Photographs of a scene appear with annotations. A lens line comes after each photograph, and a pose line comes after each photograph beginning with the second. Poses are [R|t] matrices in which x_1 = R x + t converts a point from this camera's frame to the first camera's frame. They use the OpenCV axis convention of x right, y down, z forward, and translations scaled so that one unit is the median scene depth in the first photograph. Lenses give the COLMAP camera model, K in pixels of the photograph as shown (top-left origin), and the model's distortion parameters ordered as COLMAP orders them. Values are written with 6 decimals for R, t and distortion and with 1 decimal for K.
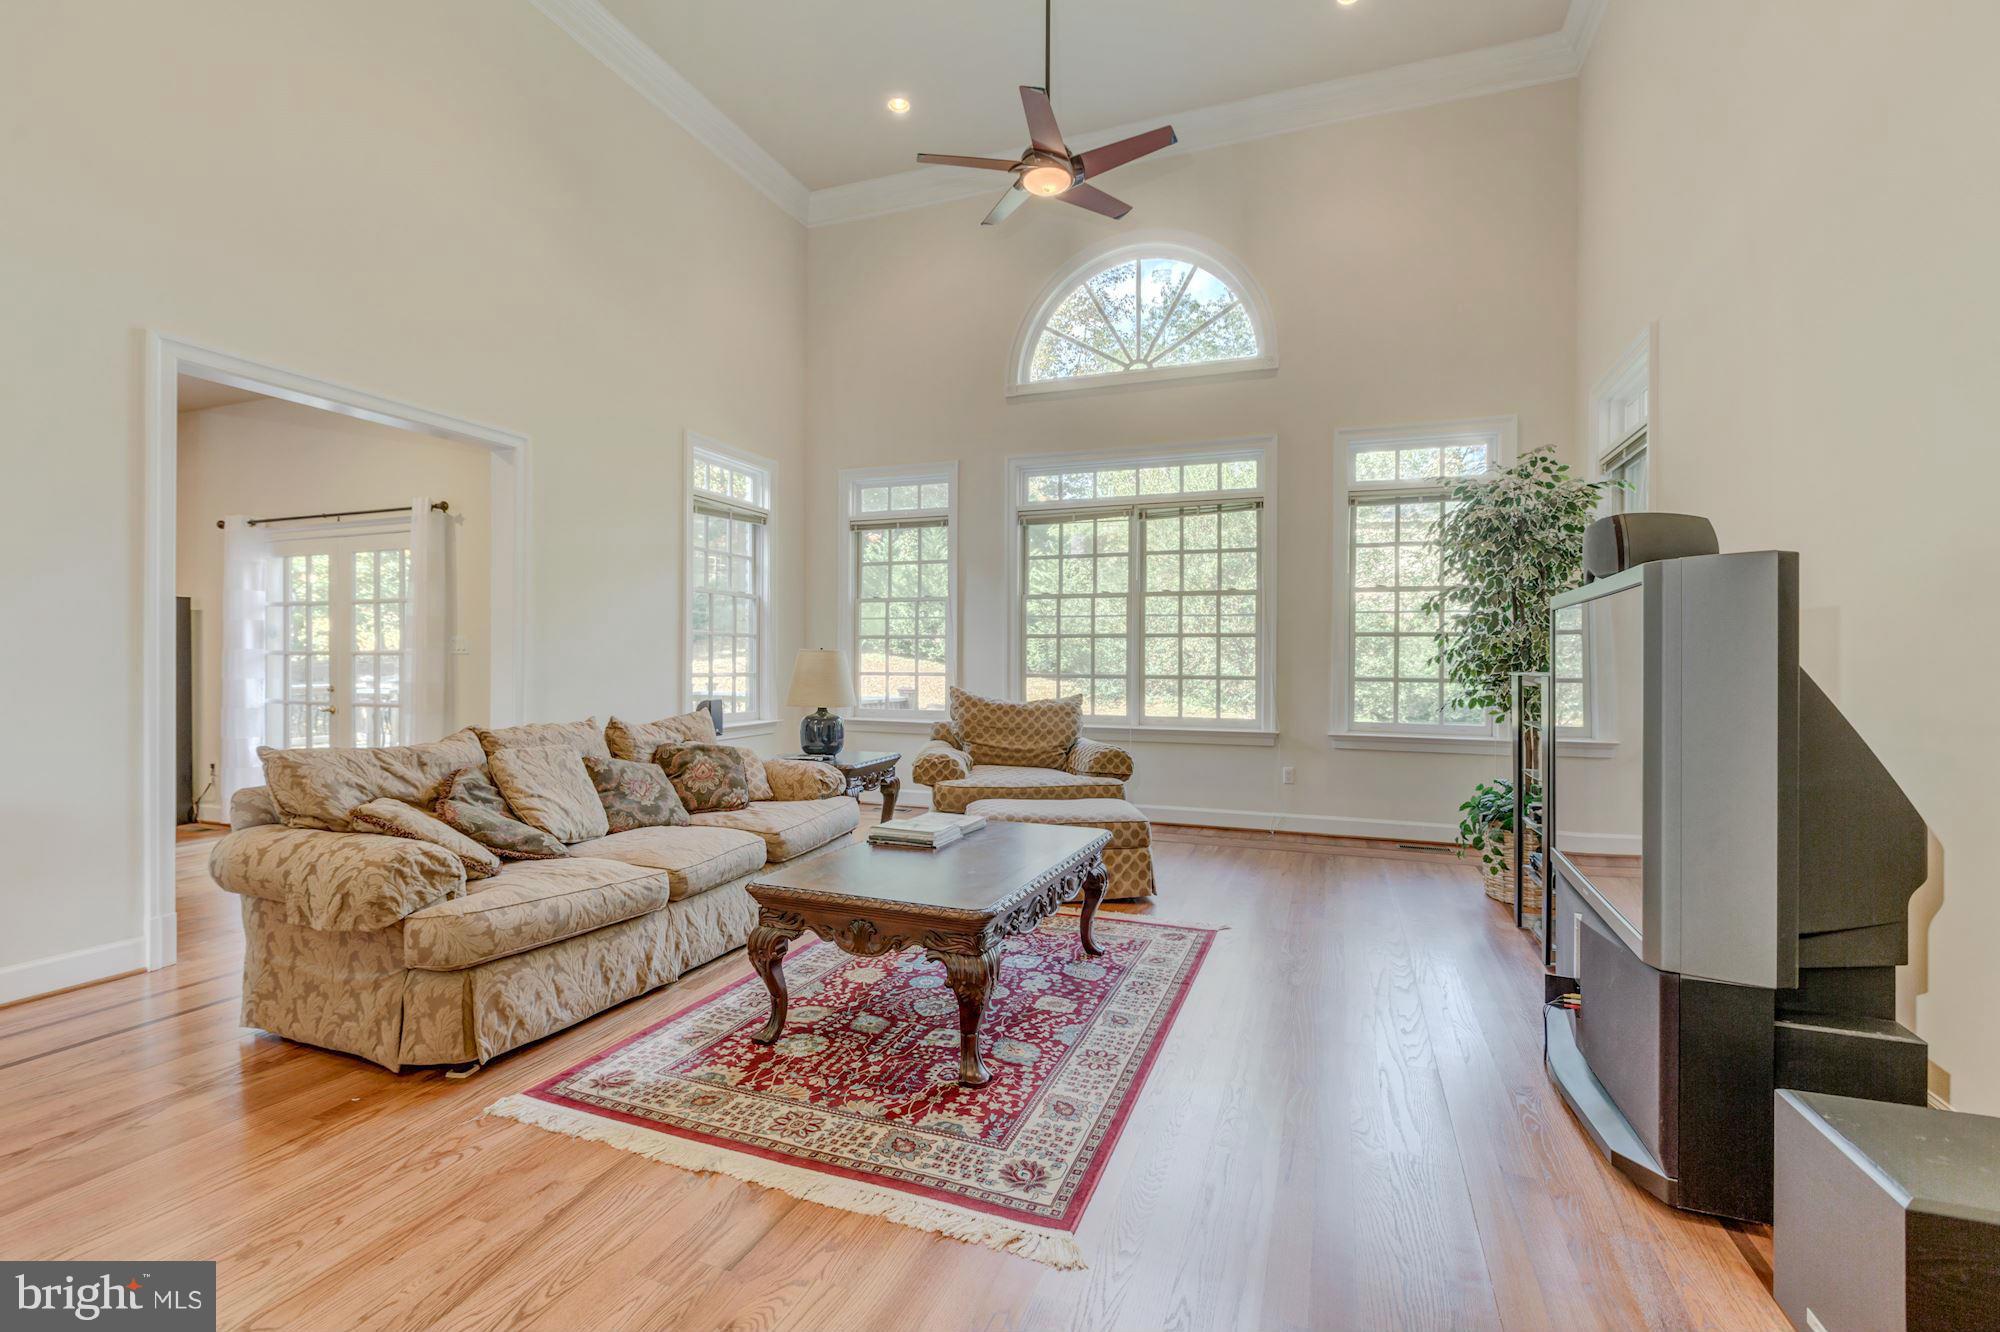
lens RADIAL K [[884.4, 0, 990.4], [0, 884.4, 665.5], [0, 0, 1]] dist [0.007159, 0.000030]
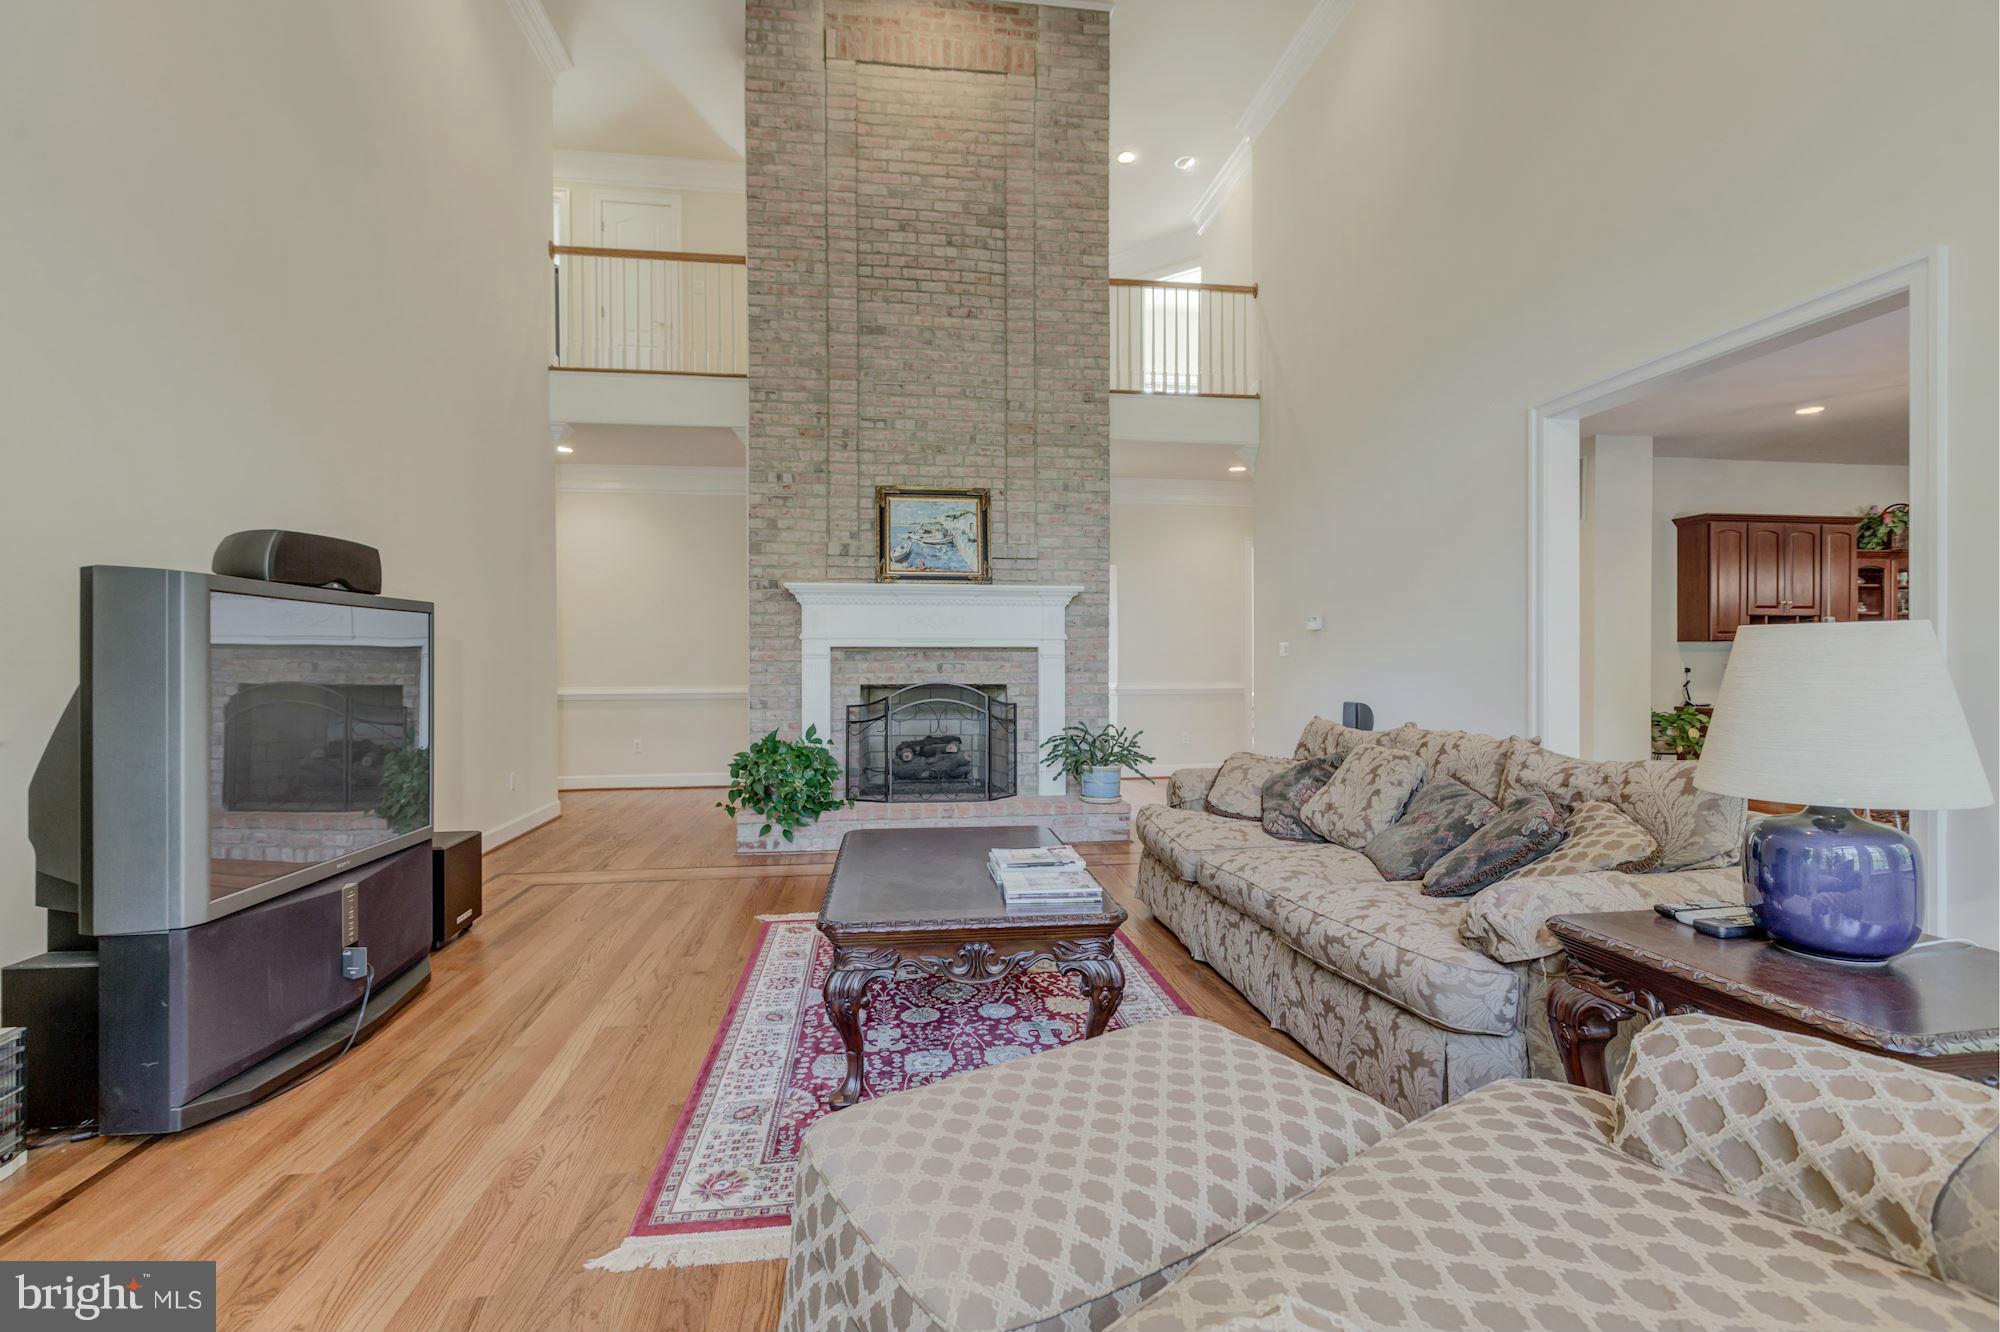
lens RADIAL K [[896.6, 0, 995.6], [0, 896.6, 657.4], [0, 0, 1]] dist [0.013790, 0.000503]
pose [[-0.870959, -0.002341, -0.491351, 0.399870], [-0.001428, 0.999996, -0.002233, -0.005072], [0.491354, -0.001243, -0.870959, 1.875015]]
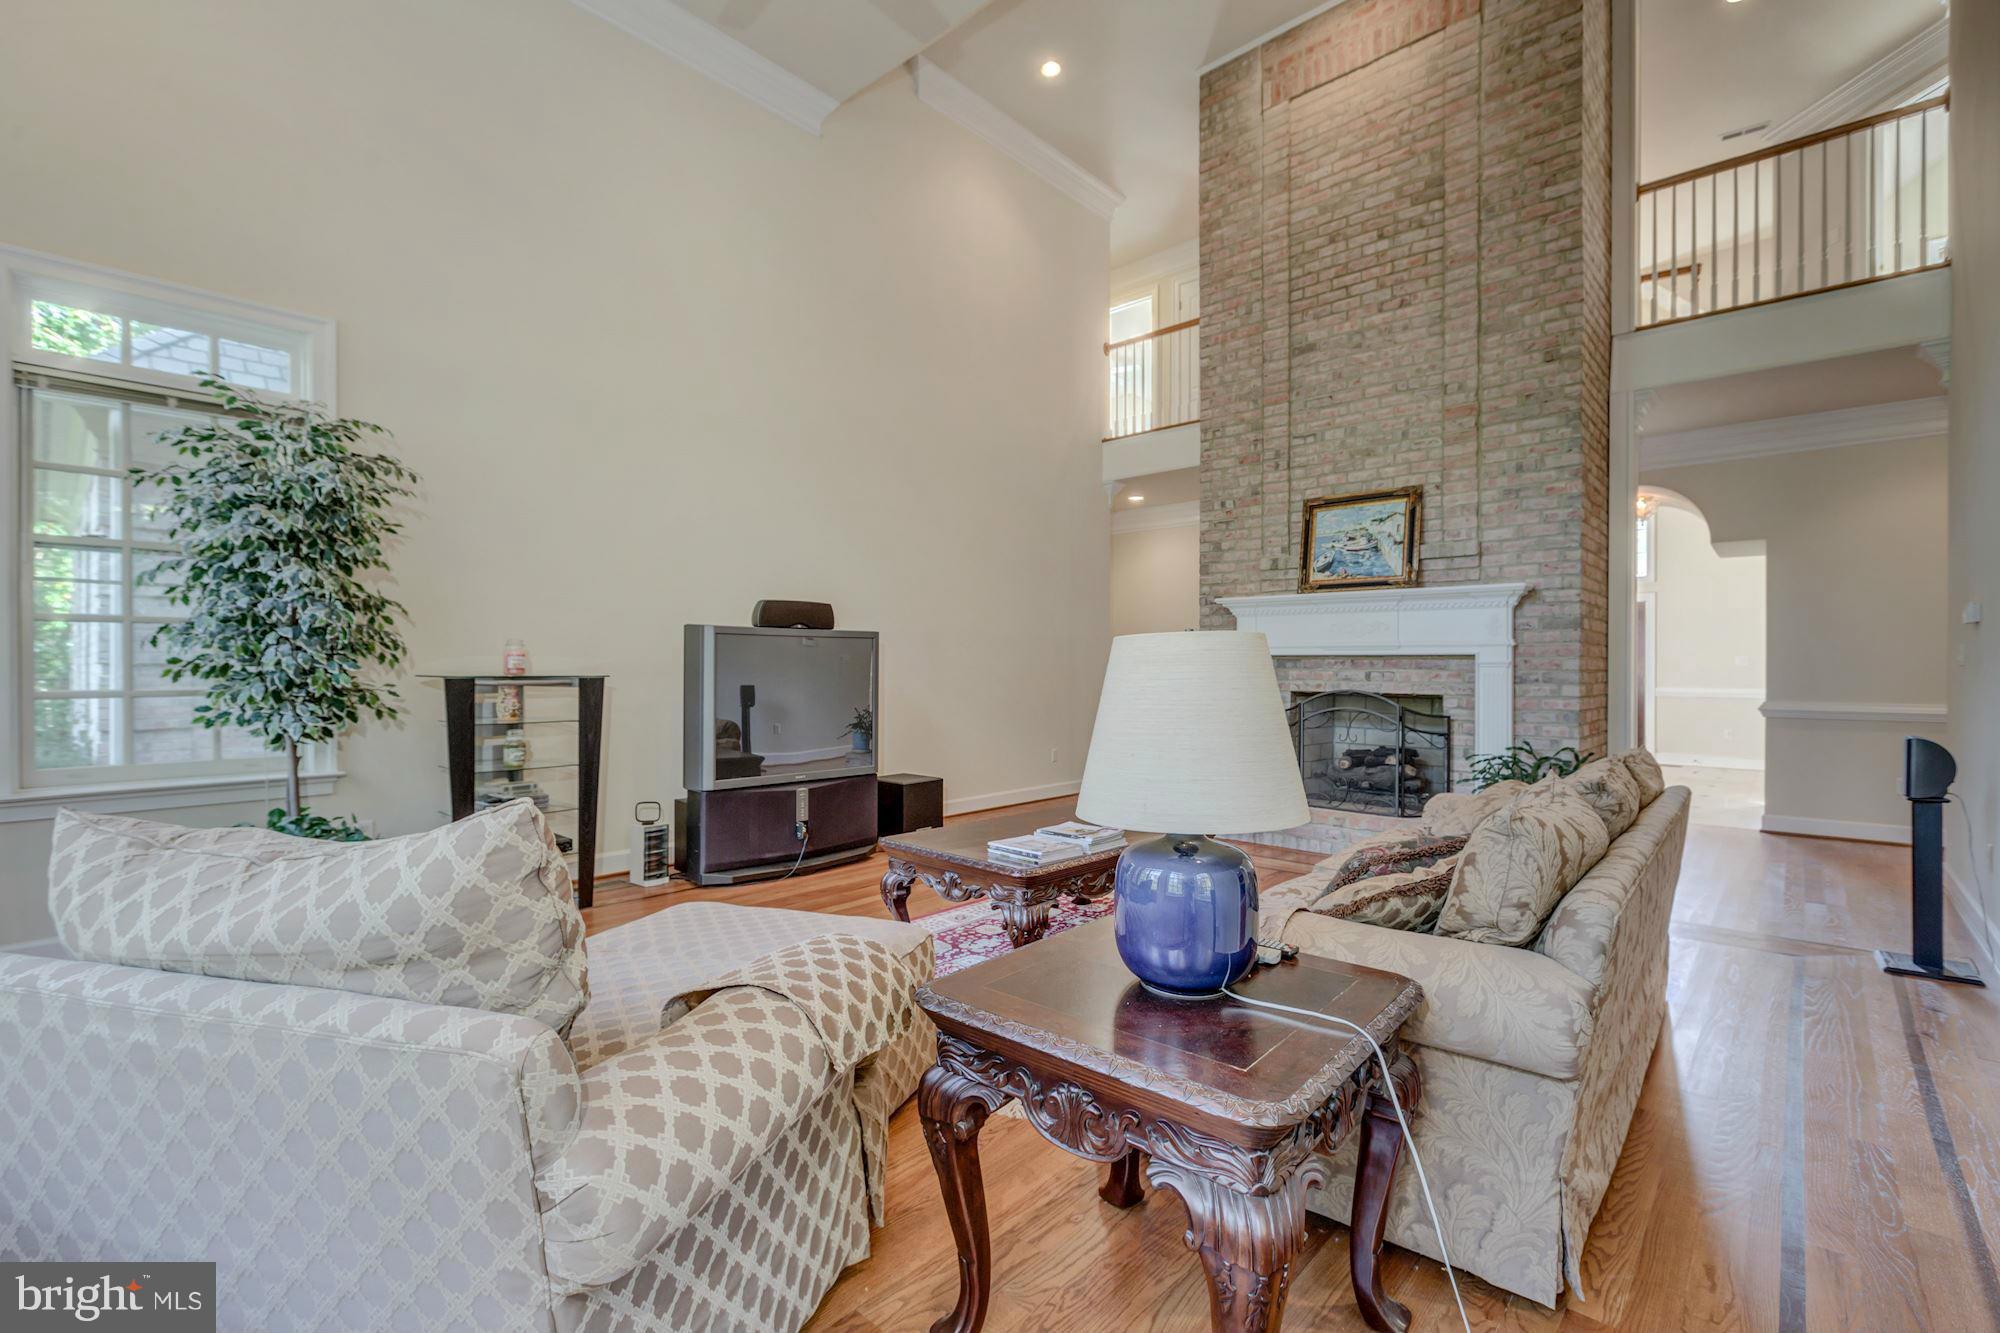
lens RADIAL K [[884.4, 0, 990.4], [0, 884.4, 666.0], [0, 0, 1]] dist [0.007159, 0.000030]
pose [[-0.931525, -0.005148, 0.363641, -0.390413], [-0.003888, 0.999984, 0.004198, -0.013032], [-0.363656, 0.002497, -0.931530, 2.160370]]
